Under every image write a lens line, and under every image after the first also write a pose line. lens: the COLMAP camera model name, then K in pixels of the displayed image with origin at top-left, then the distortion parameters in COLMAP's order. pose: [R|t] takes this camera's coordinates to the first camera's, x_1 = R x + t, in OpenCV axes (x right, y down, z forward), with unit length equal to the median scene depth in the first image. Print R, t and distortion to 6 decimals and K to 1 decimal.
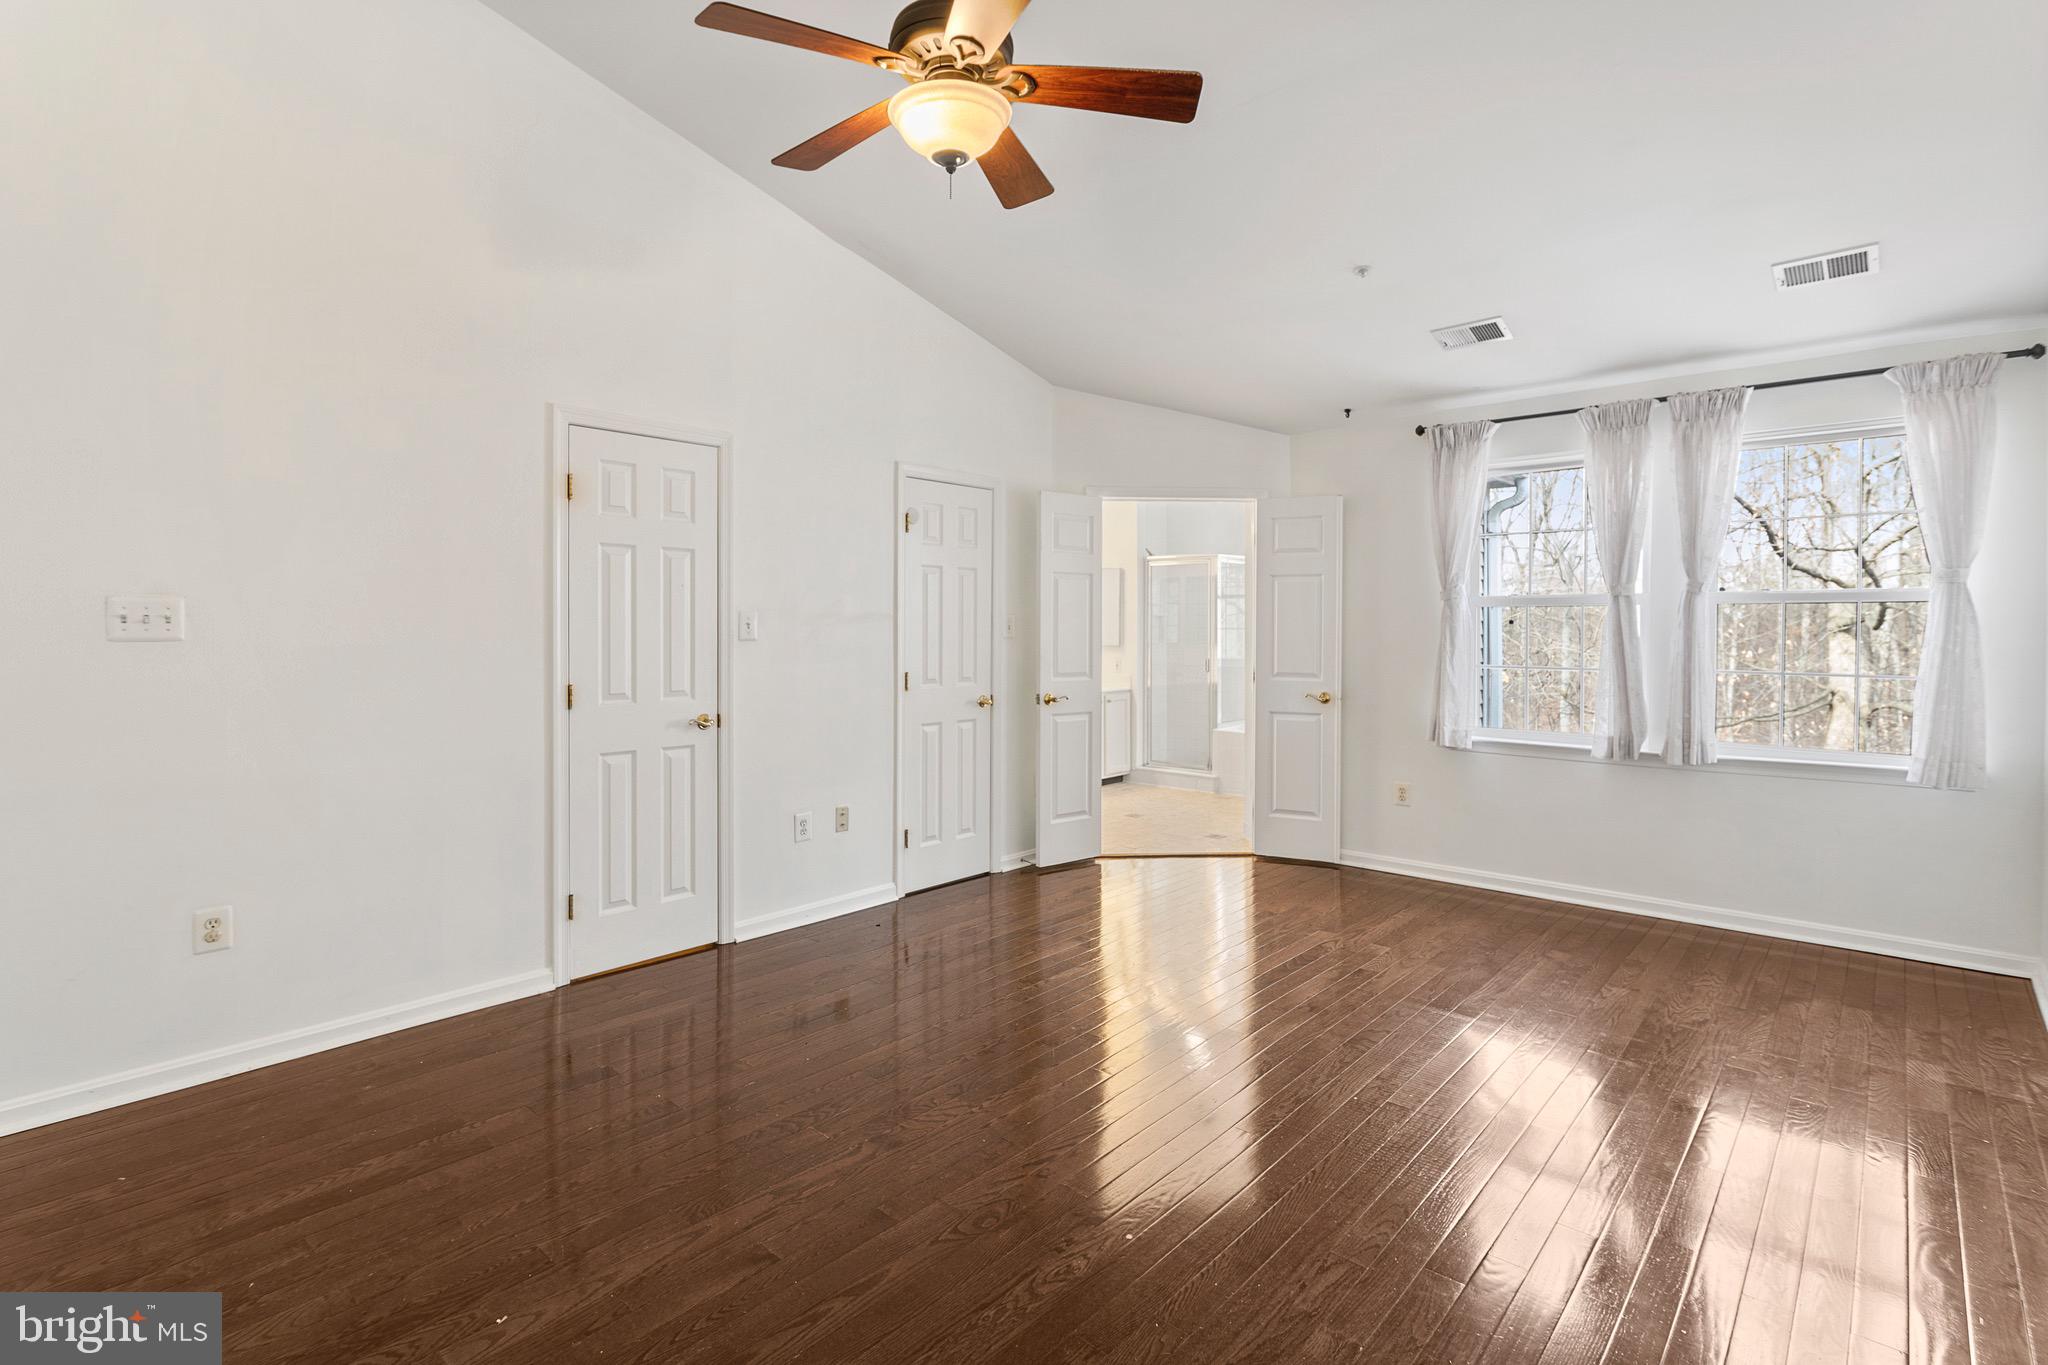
lens RADIAL K [[985.1, 0, 1025.5], [0, 985.1, 640.1], [0, 0, 1]] dist [-0.000122, -0.000034]
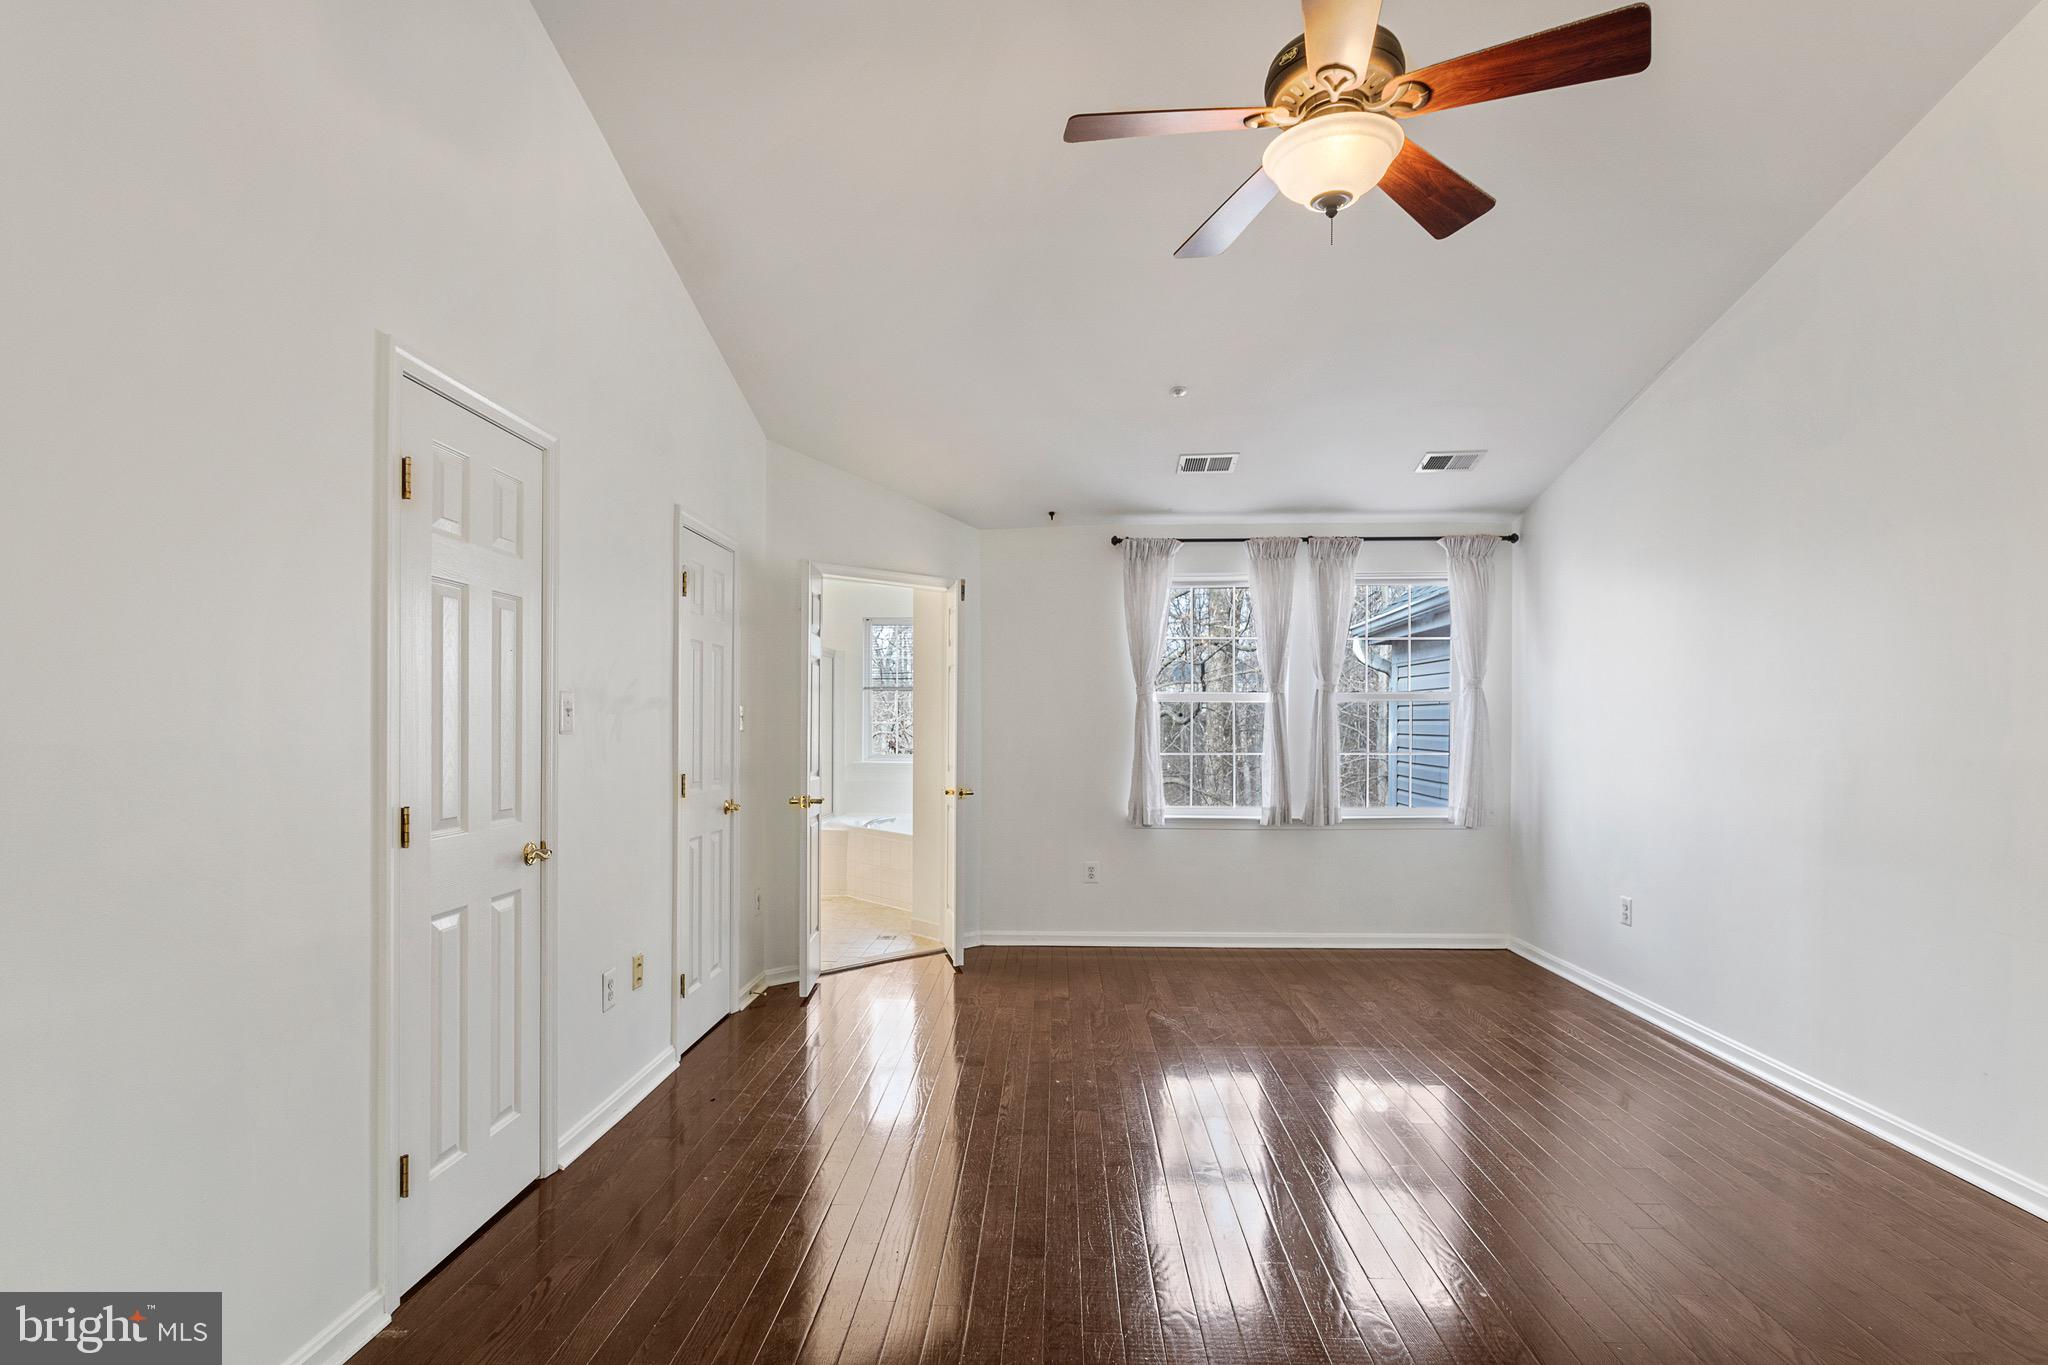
lens RADIAL K [[1005.7, 0, 1014.9], [0, 1005.7, 729.1], [0, 0, 1]] dist [-0.000453, 0.000198]
pose [[0.775970, -0.004862, 0.630751, -0.472638], [0.009816, 0.999942, -0.004368, 0.002912], [-0.630693, 0.009581, 0.775973, 0.234157]]
